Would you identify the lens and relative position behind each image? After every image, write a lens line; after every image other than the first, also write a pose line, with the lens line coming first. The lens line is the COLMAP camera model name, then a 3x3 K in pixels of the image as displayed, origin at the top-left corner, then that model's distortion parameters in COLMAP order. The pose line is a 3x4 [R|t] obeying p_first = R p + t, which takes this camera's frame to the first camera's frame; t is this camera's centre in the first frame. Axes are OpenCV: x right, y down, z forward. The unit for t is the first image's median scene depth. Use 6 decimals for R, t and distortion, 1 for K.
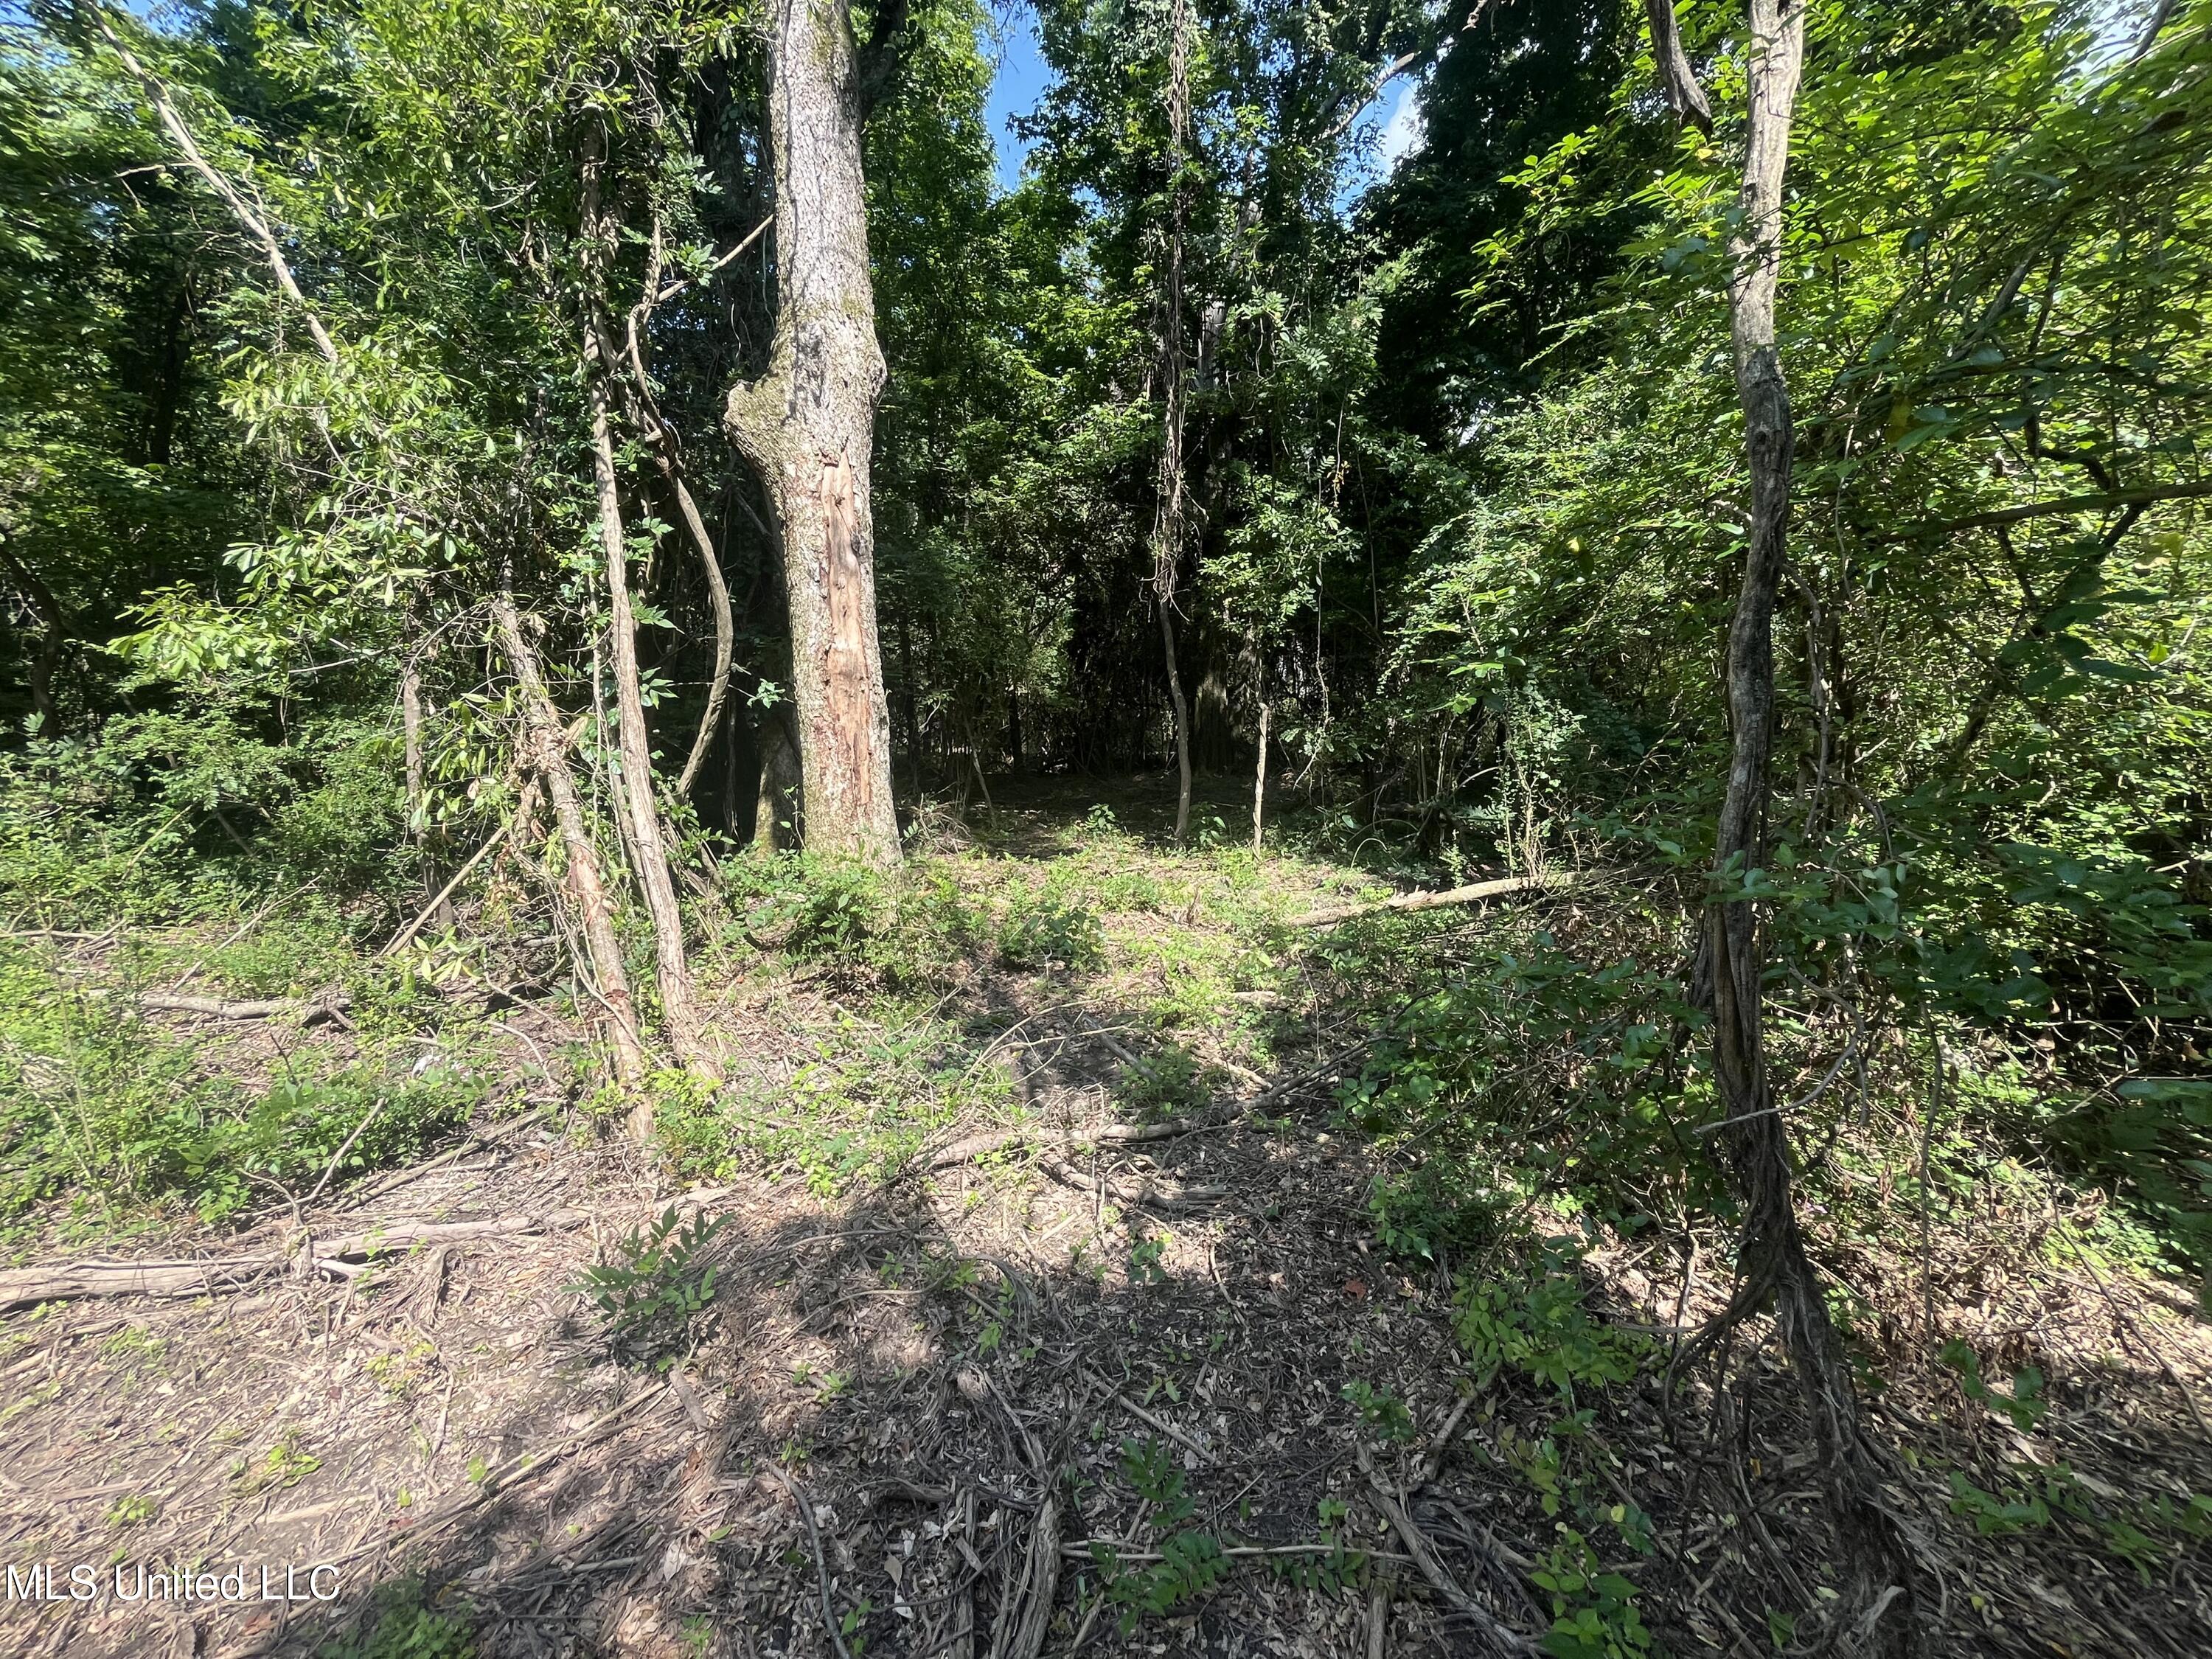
lens RADIAL K [[893.5, 0, 1100.2], [0, 893.5, 840.0], [0, 0, 1]] dist [-0.009060, 0.000152]
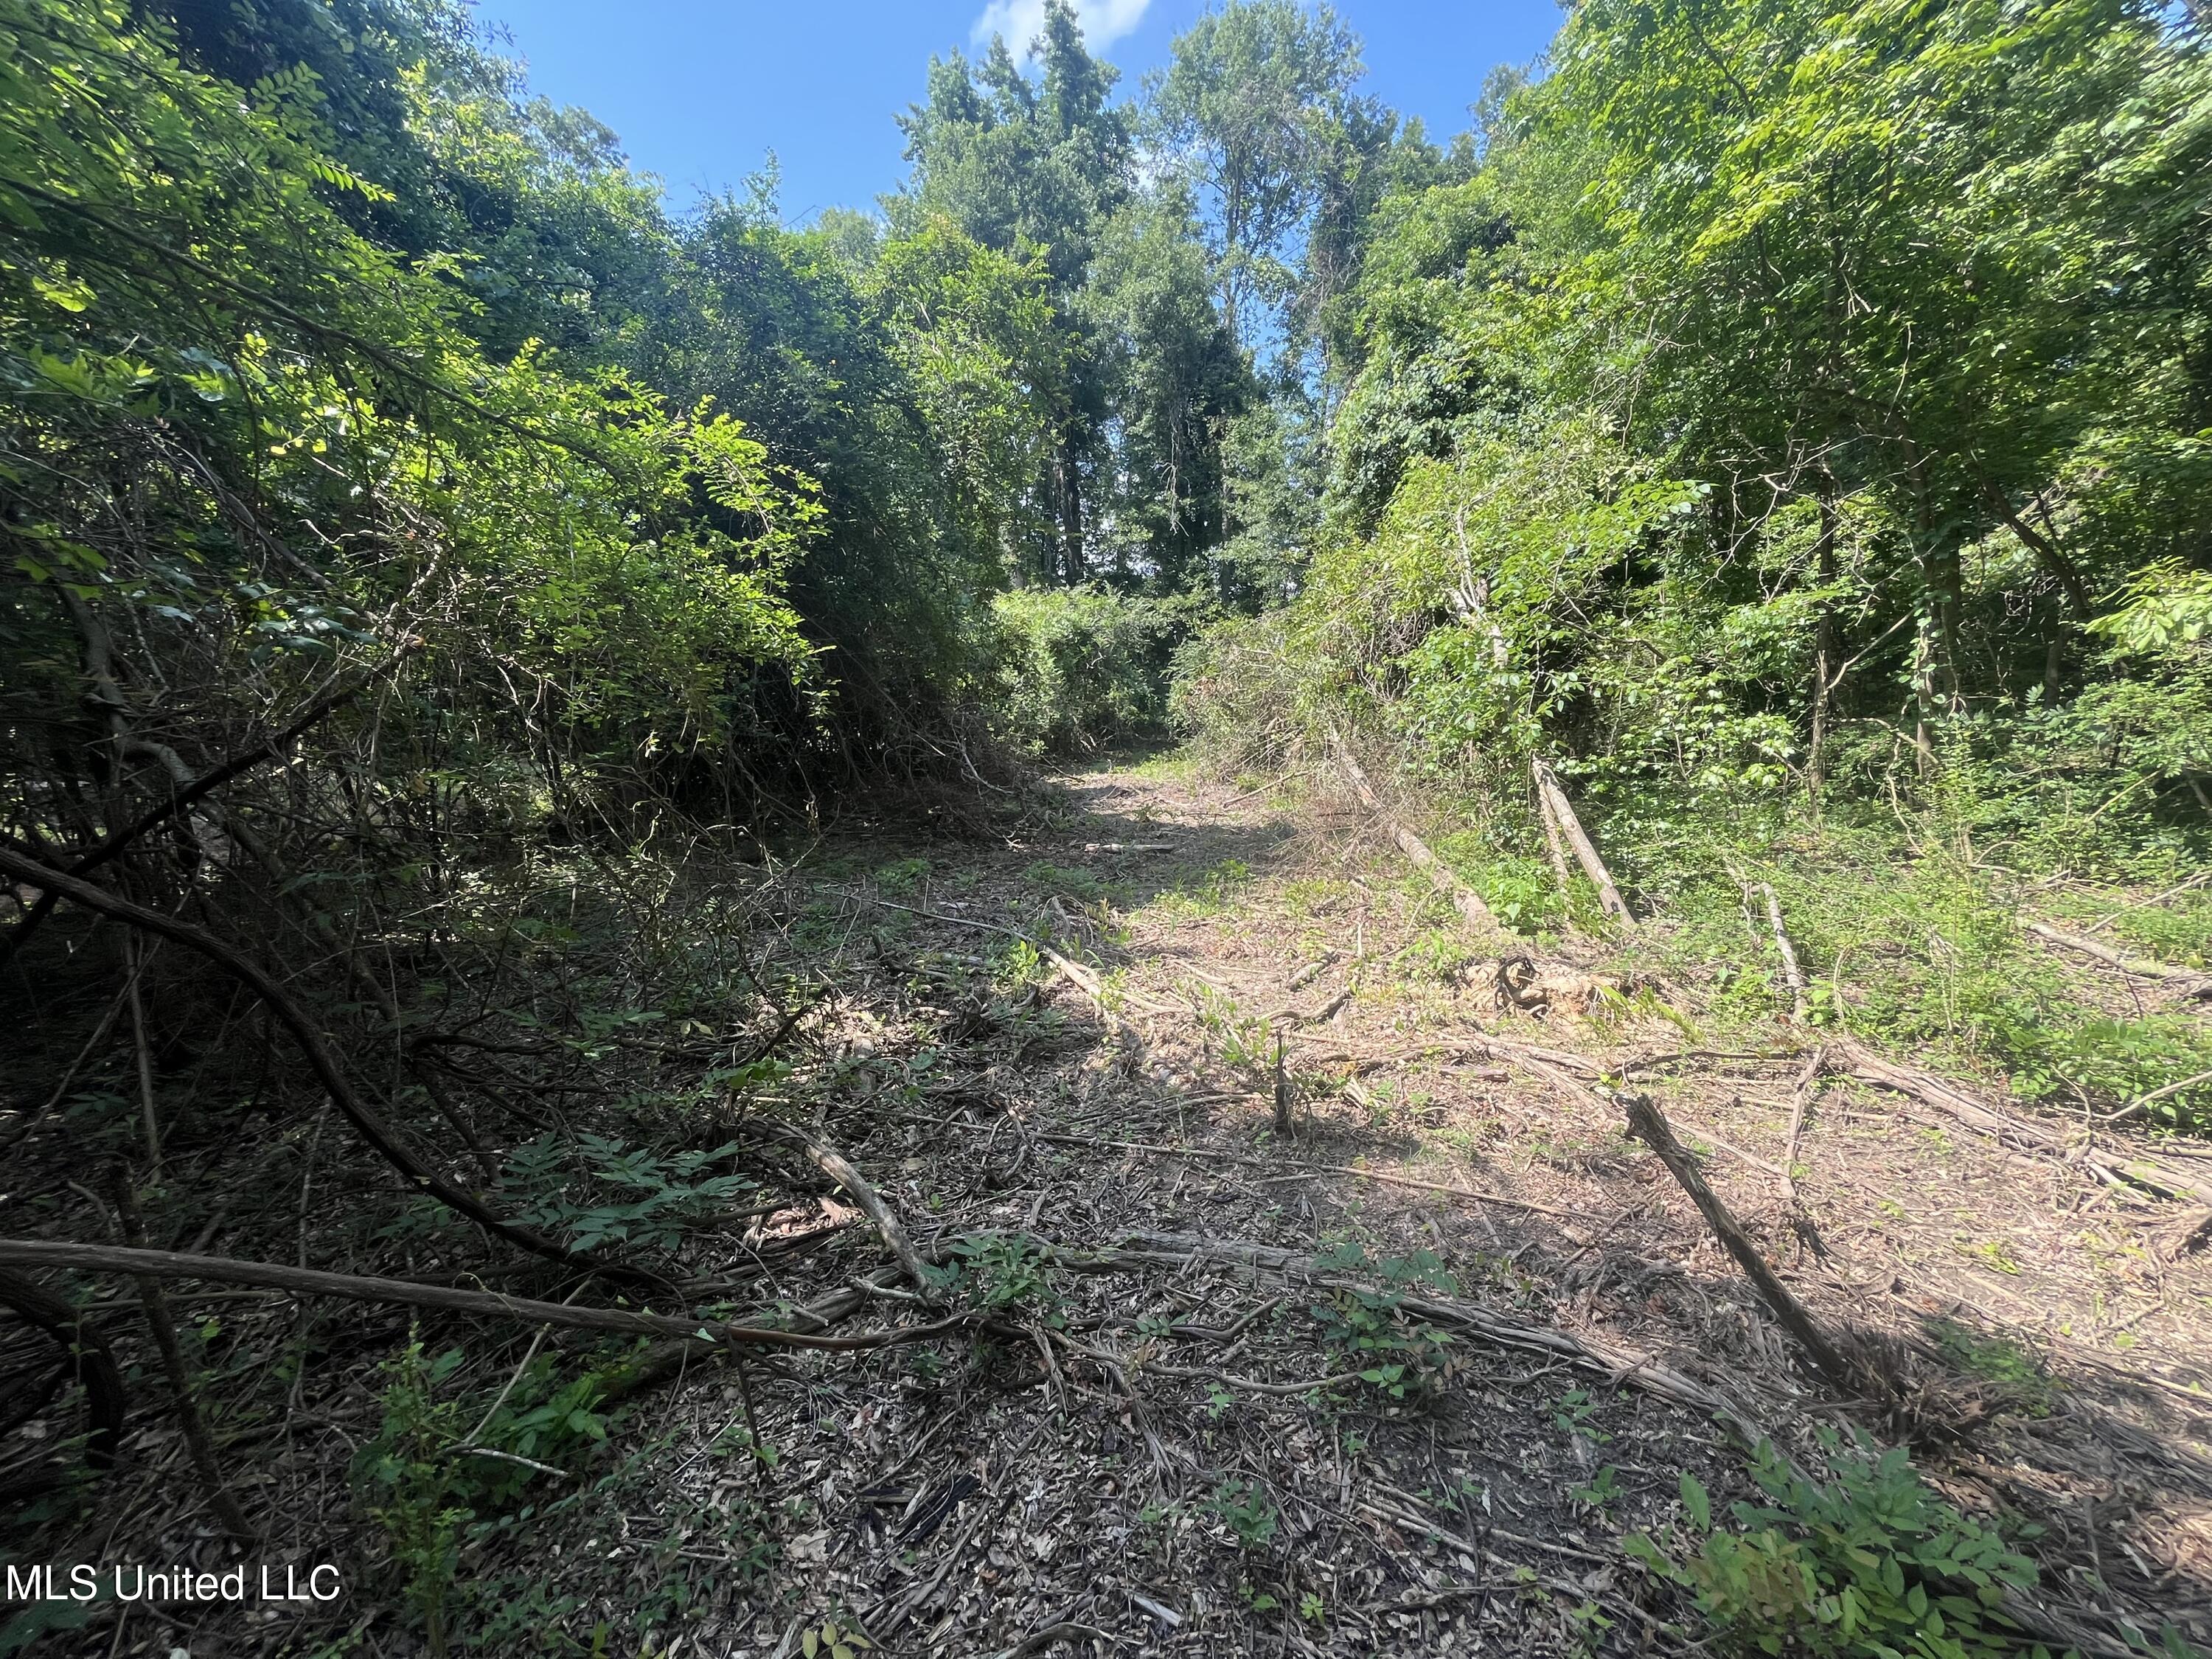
lens RADIAL K [[893.5, 0, 1098.0], [0, 893.5, 831.5], [0, 0, 1]] dist [-0.009060, 0.000152]
pose [[-0.134770, 0.122676, -0.983254, 0.184178], [-0.098041, 0.985786, 0.136430, 0.013057], [0.986015, 0.114786, -0.120828, -0.089995]]
